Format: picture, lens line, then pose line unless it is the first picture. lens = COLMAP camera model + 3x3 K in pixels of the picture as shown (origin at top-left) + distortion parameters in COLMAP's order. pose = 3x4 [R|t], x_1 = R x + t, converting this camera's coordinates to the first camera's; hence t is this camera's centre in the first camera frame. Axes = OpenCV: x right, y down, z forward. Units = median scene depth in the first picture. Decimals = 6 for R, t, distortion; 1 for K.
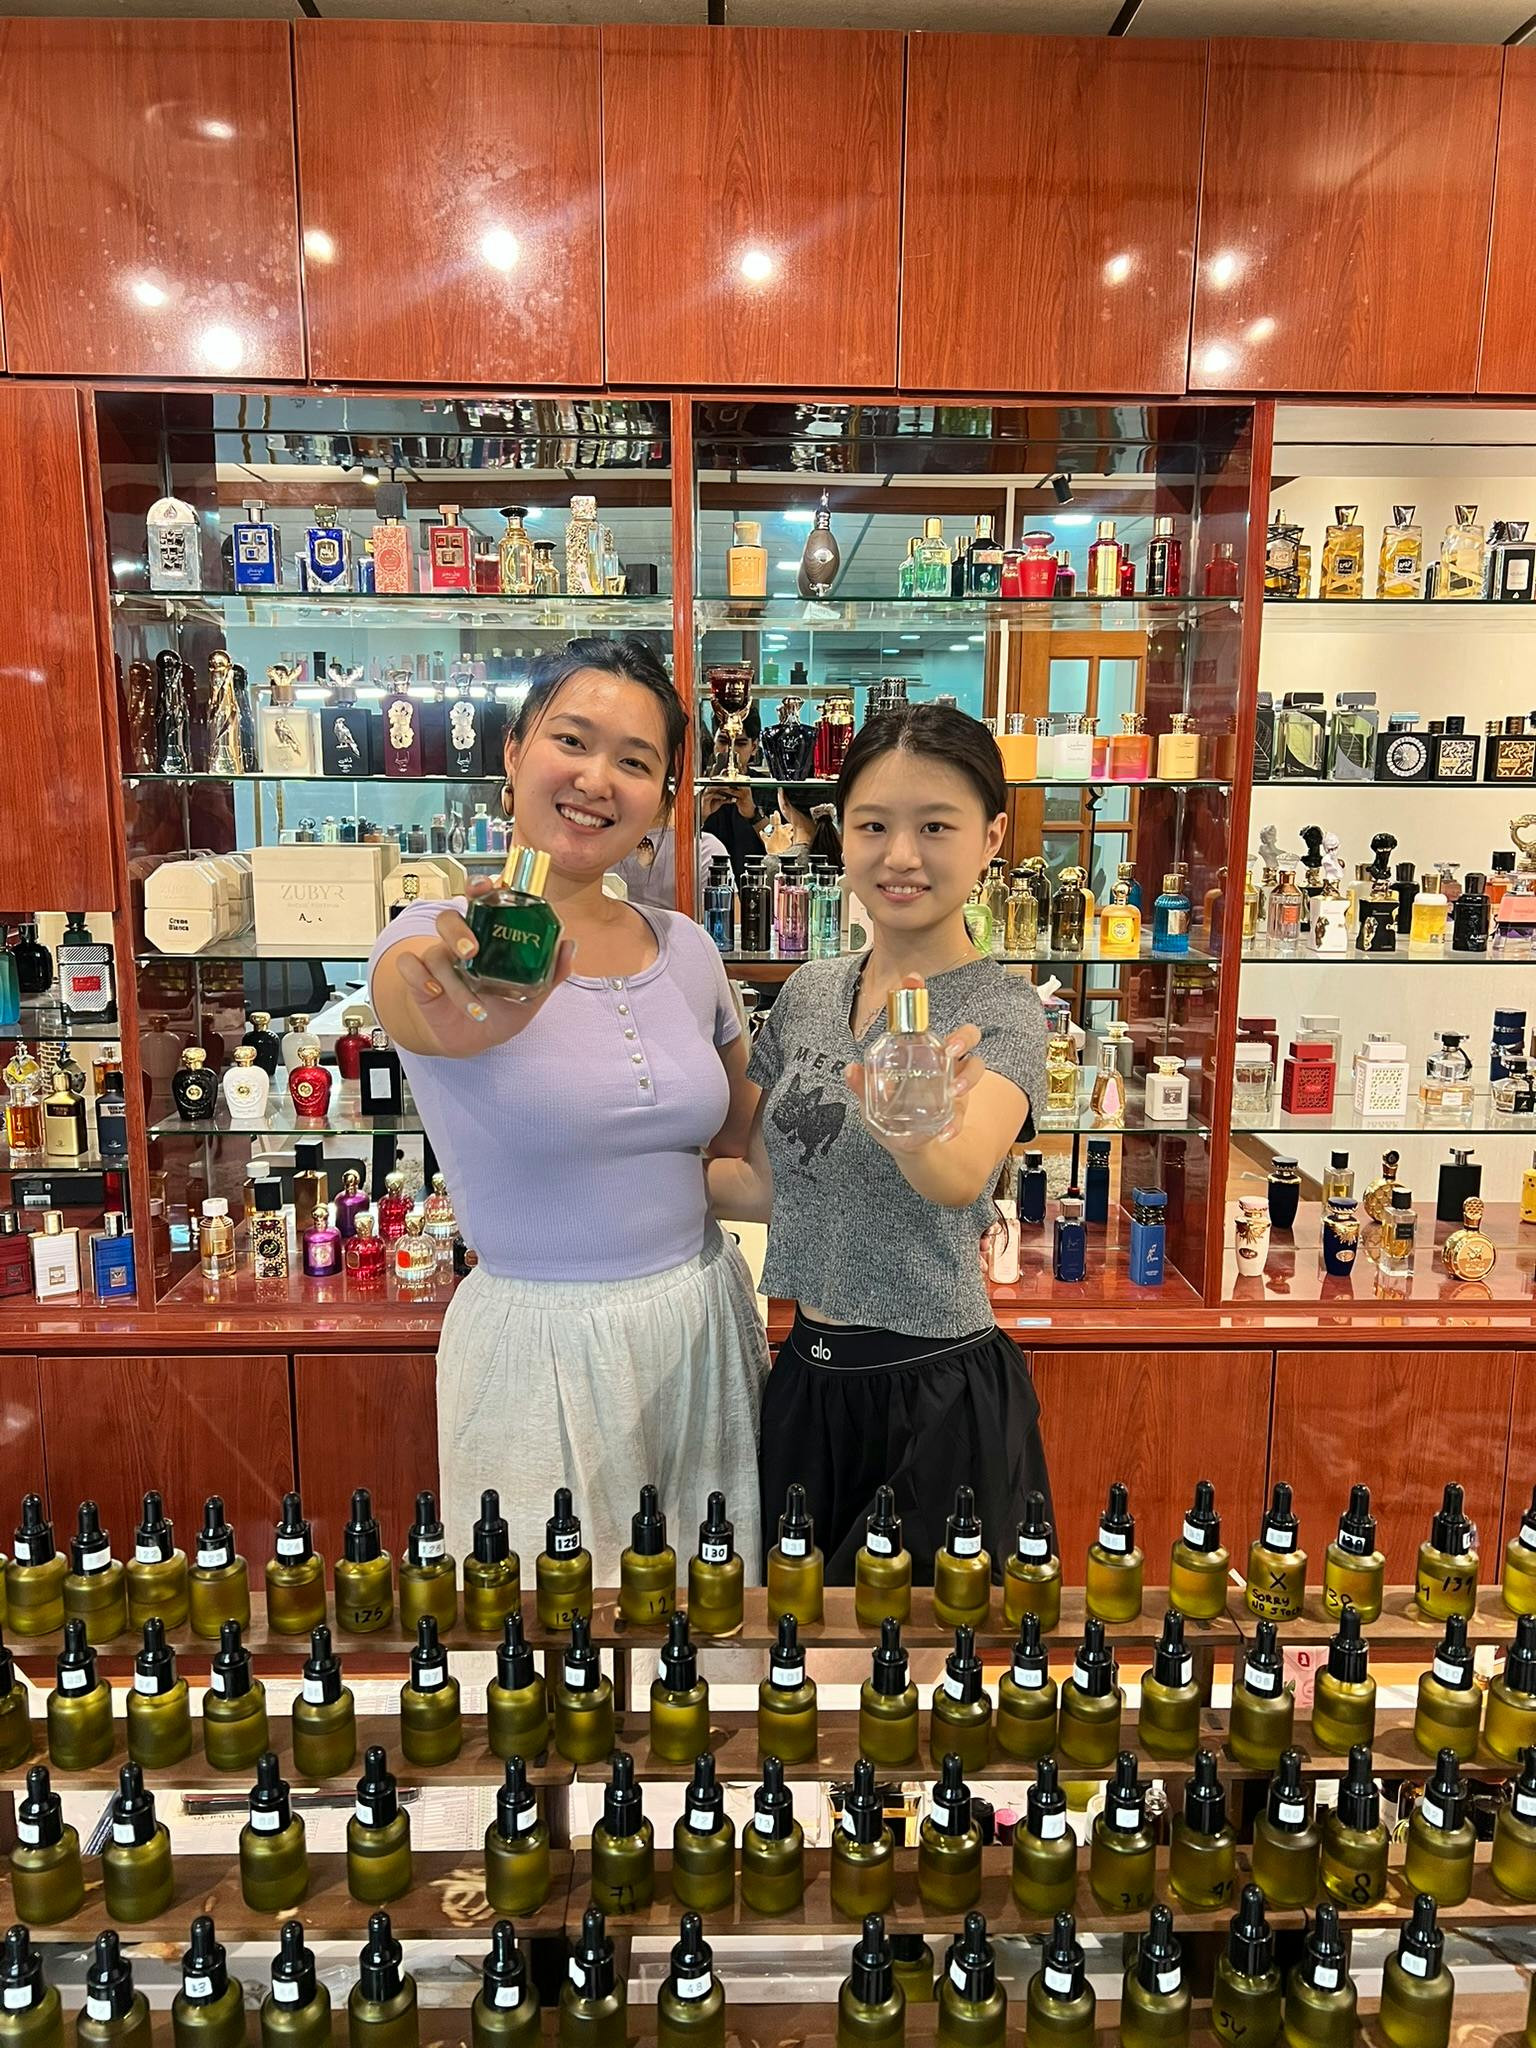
lens RADIAL K [[1468.8, 0, 778.0], [0, 1468.8, 1063.2], [0, 0, 1]] dist [0.051035, -0.071063]
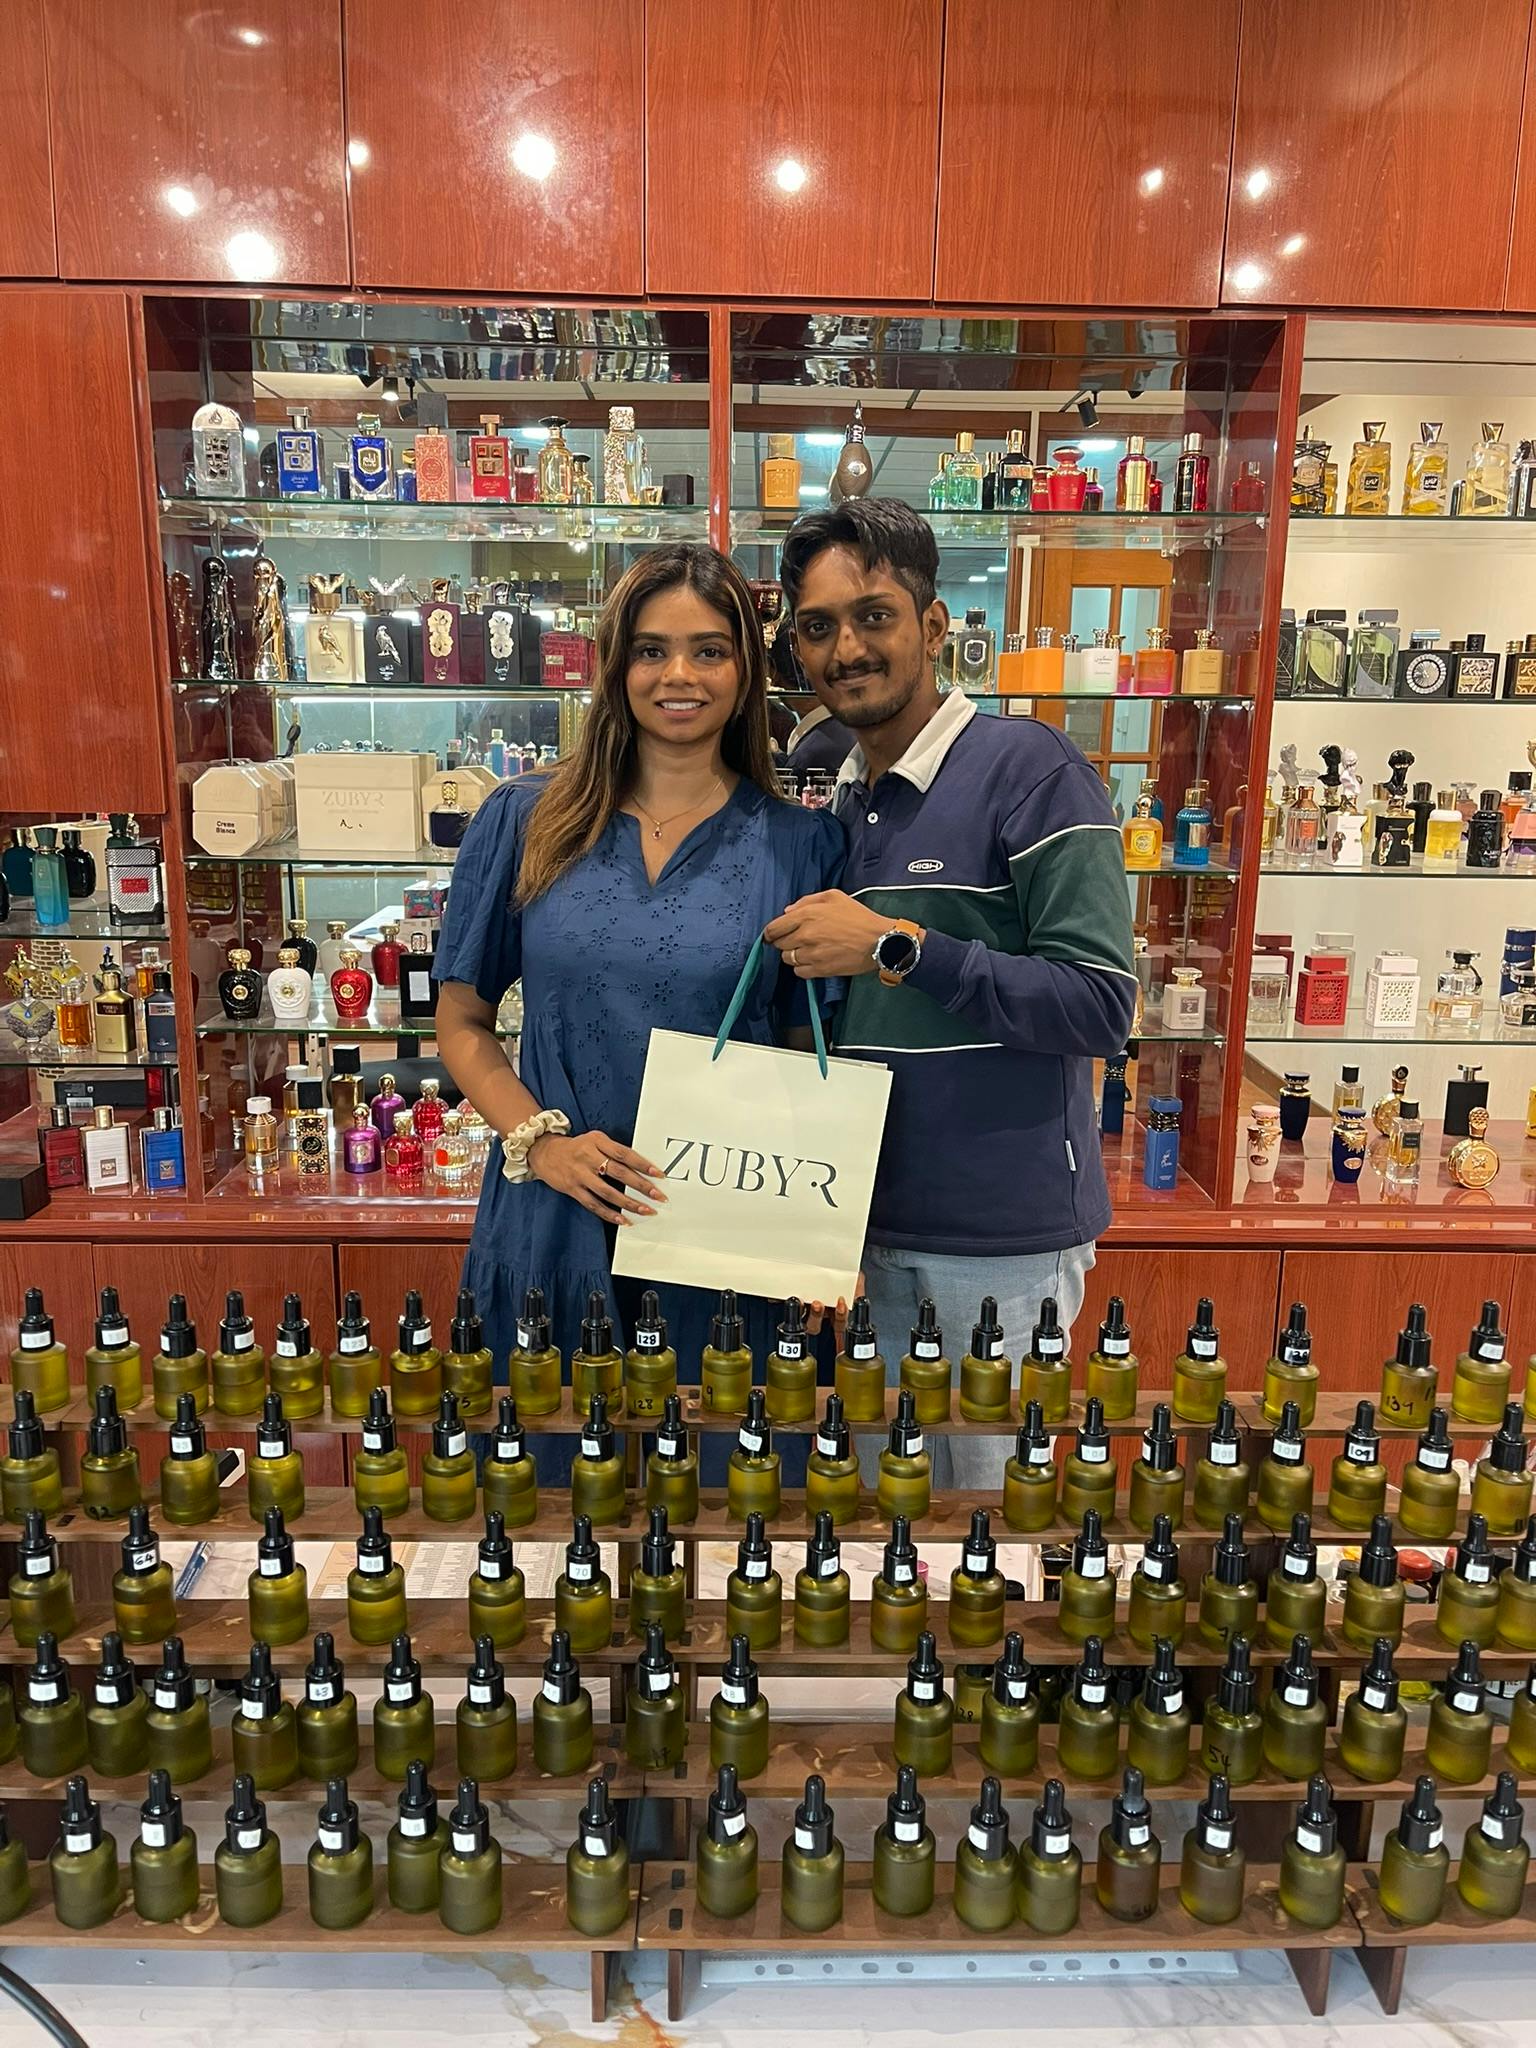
lens RADIAL K [[1468.8, 0, 779.6], [0, 1468.8, 1060.6], [0, 0, 1]] dist [0.051035, -0.071063]
pose [[0.999940, 0.010178, -0.003952, -0.013759], [-0.010011, 0.999143, 0.040162, 0.022077], [0.004357, -0.040120, 0.999185, -0.030355]]
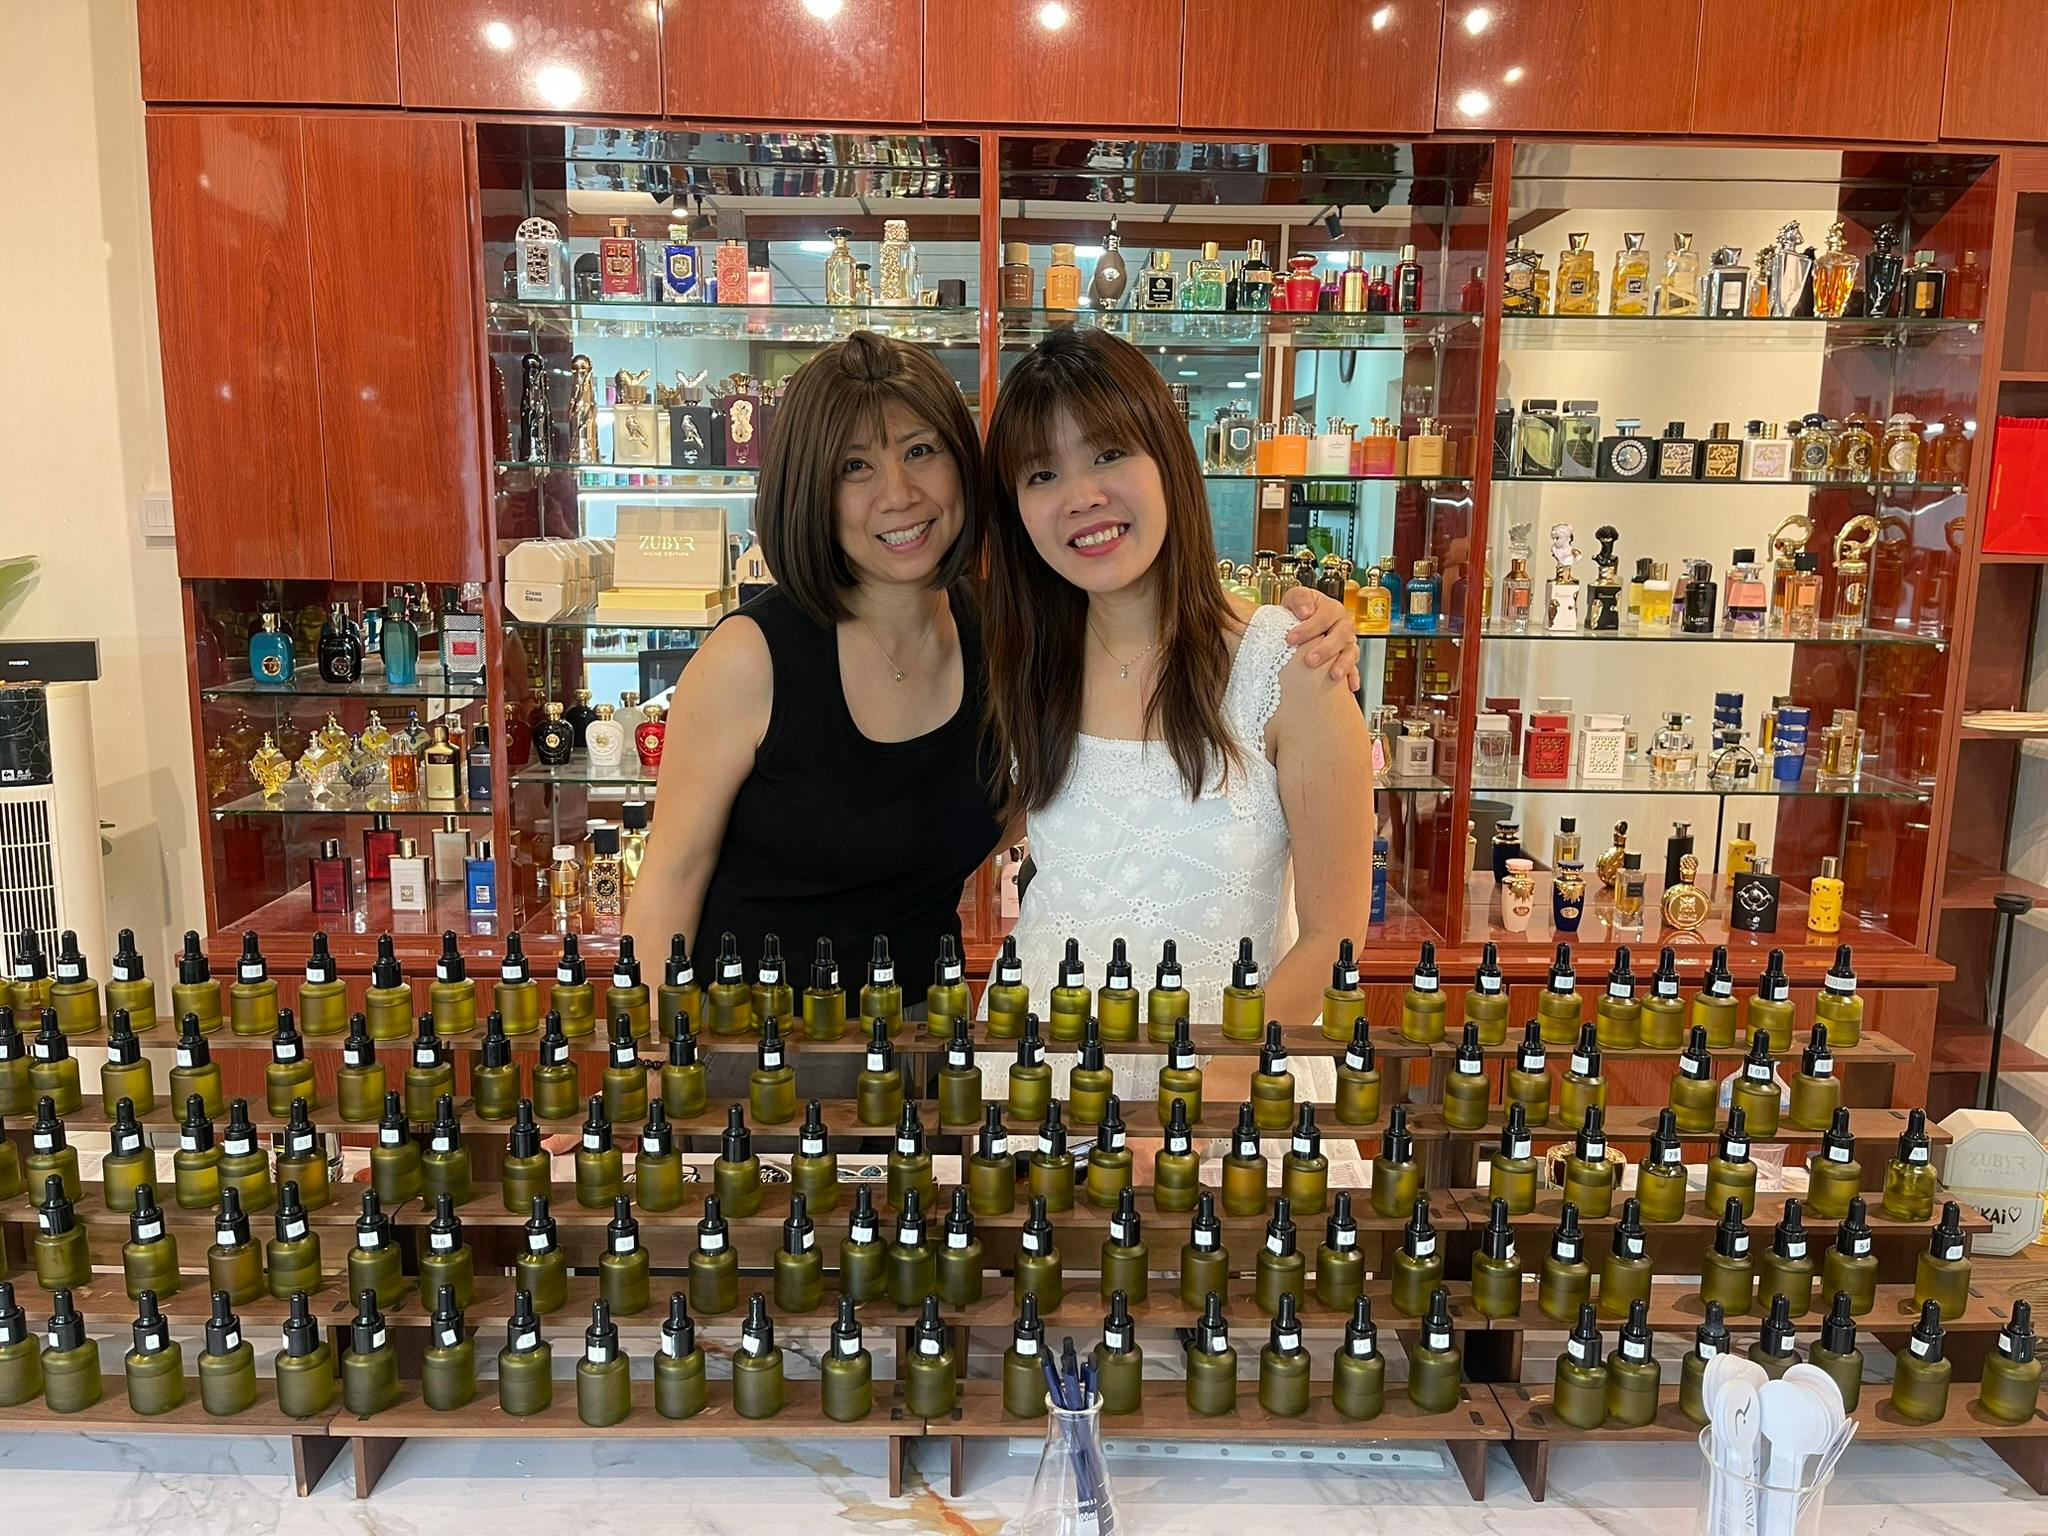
lens RADIAL K [[1468.8, 0, 1041.7], [0, 1468.8, 796.3], [0, 0, 1]] dist [0.051035, -0.071063]
pose [[0.999931, 0.009608, -0.006757, -0.011532], [-0.009641, 0.999942, -0.004879, 0.059085], [0.006710, 0.004944, 0.999965, -0.122019]]
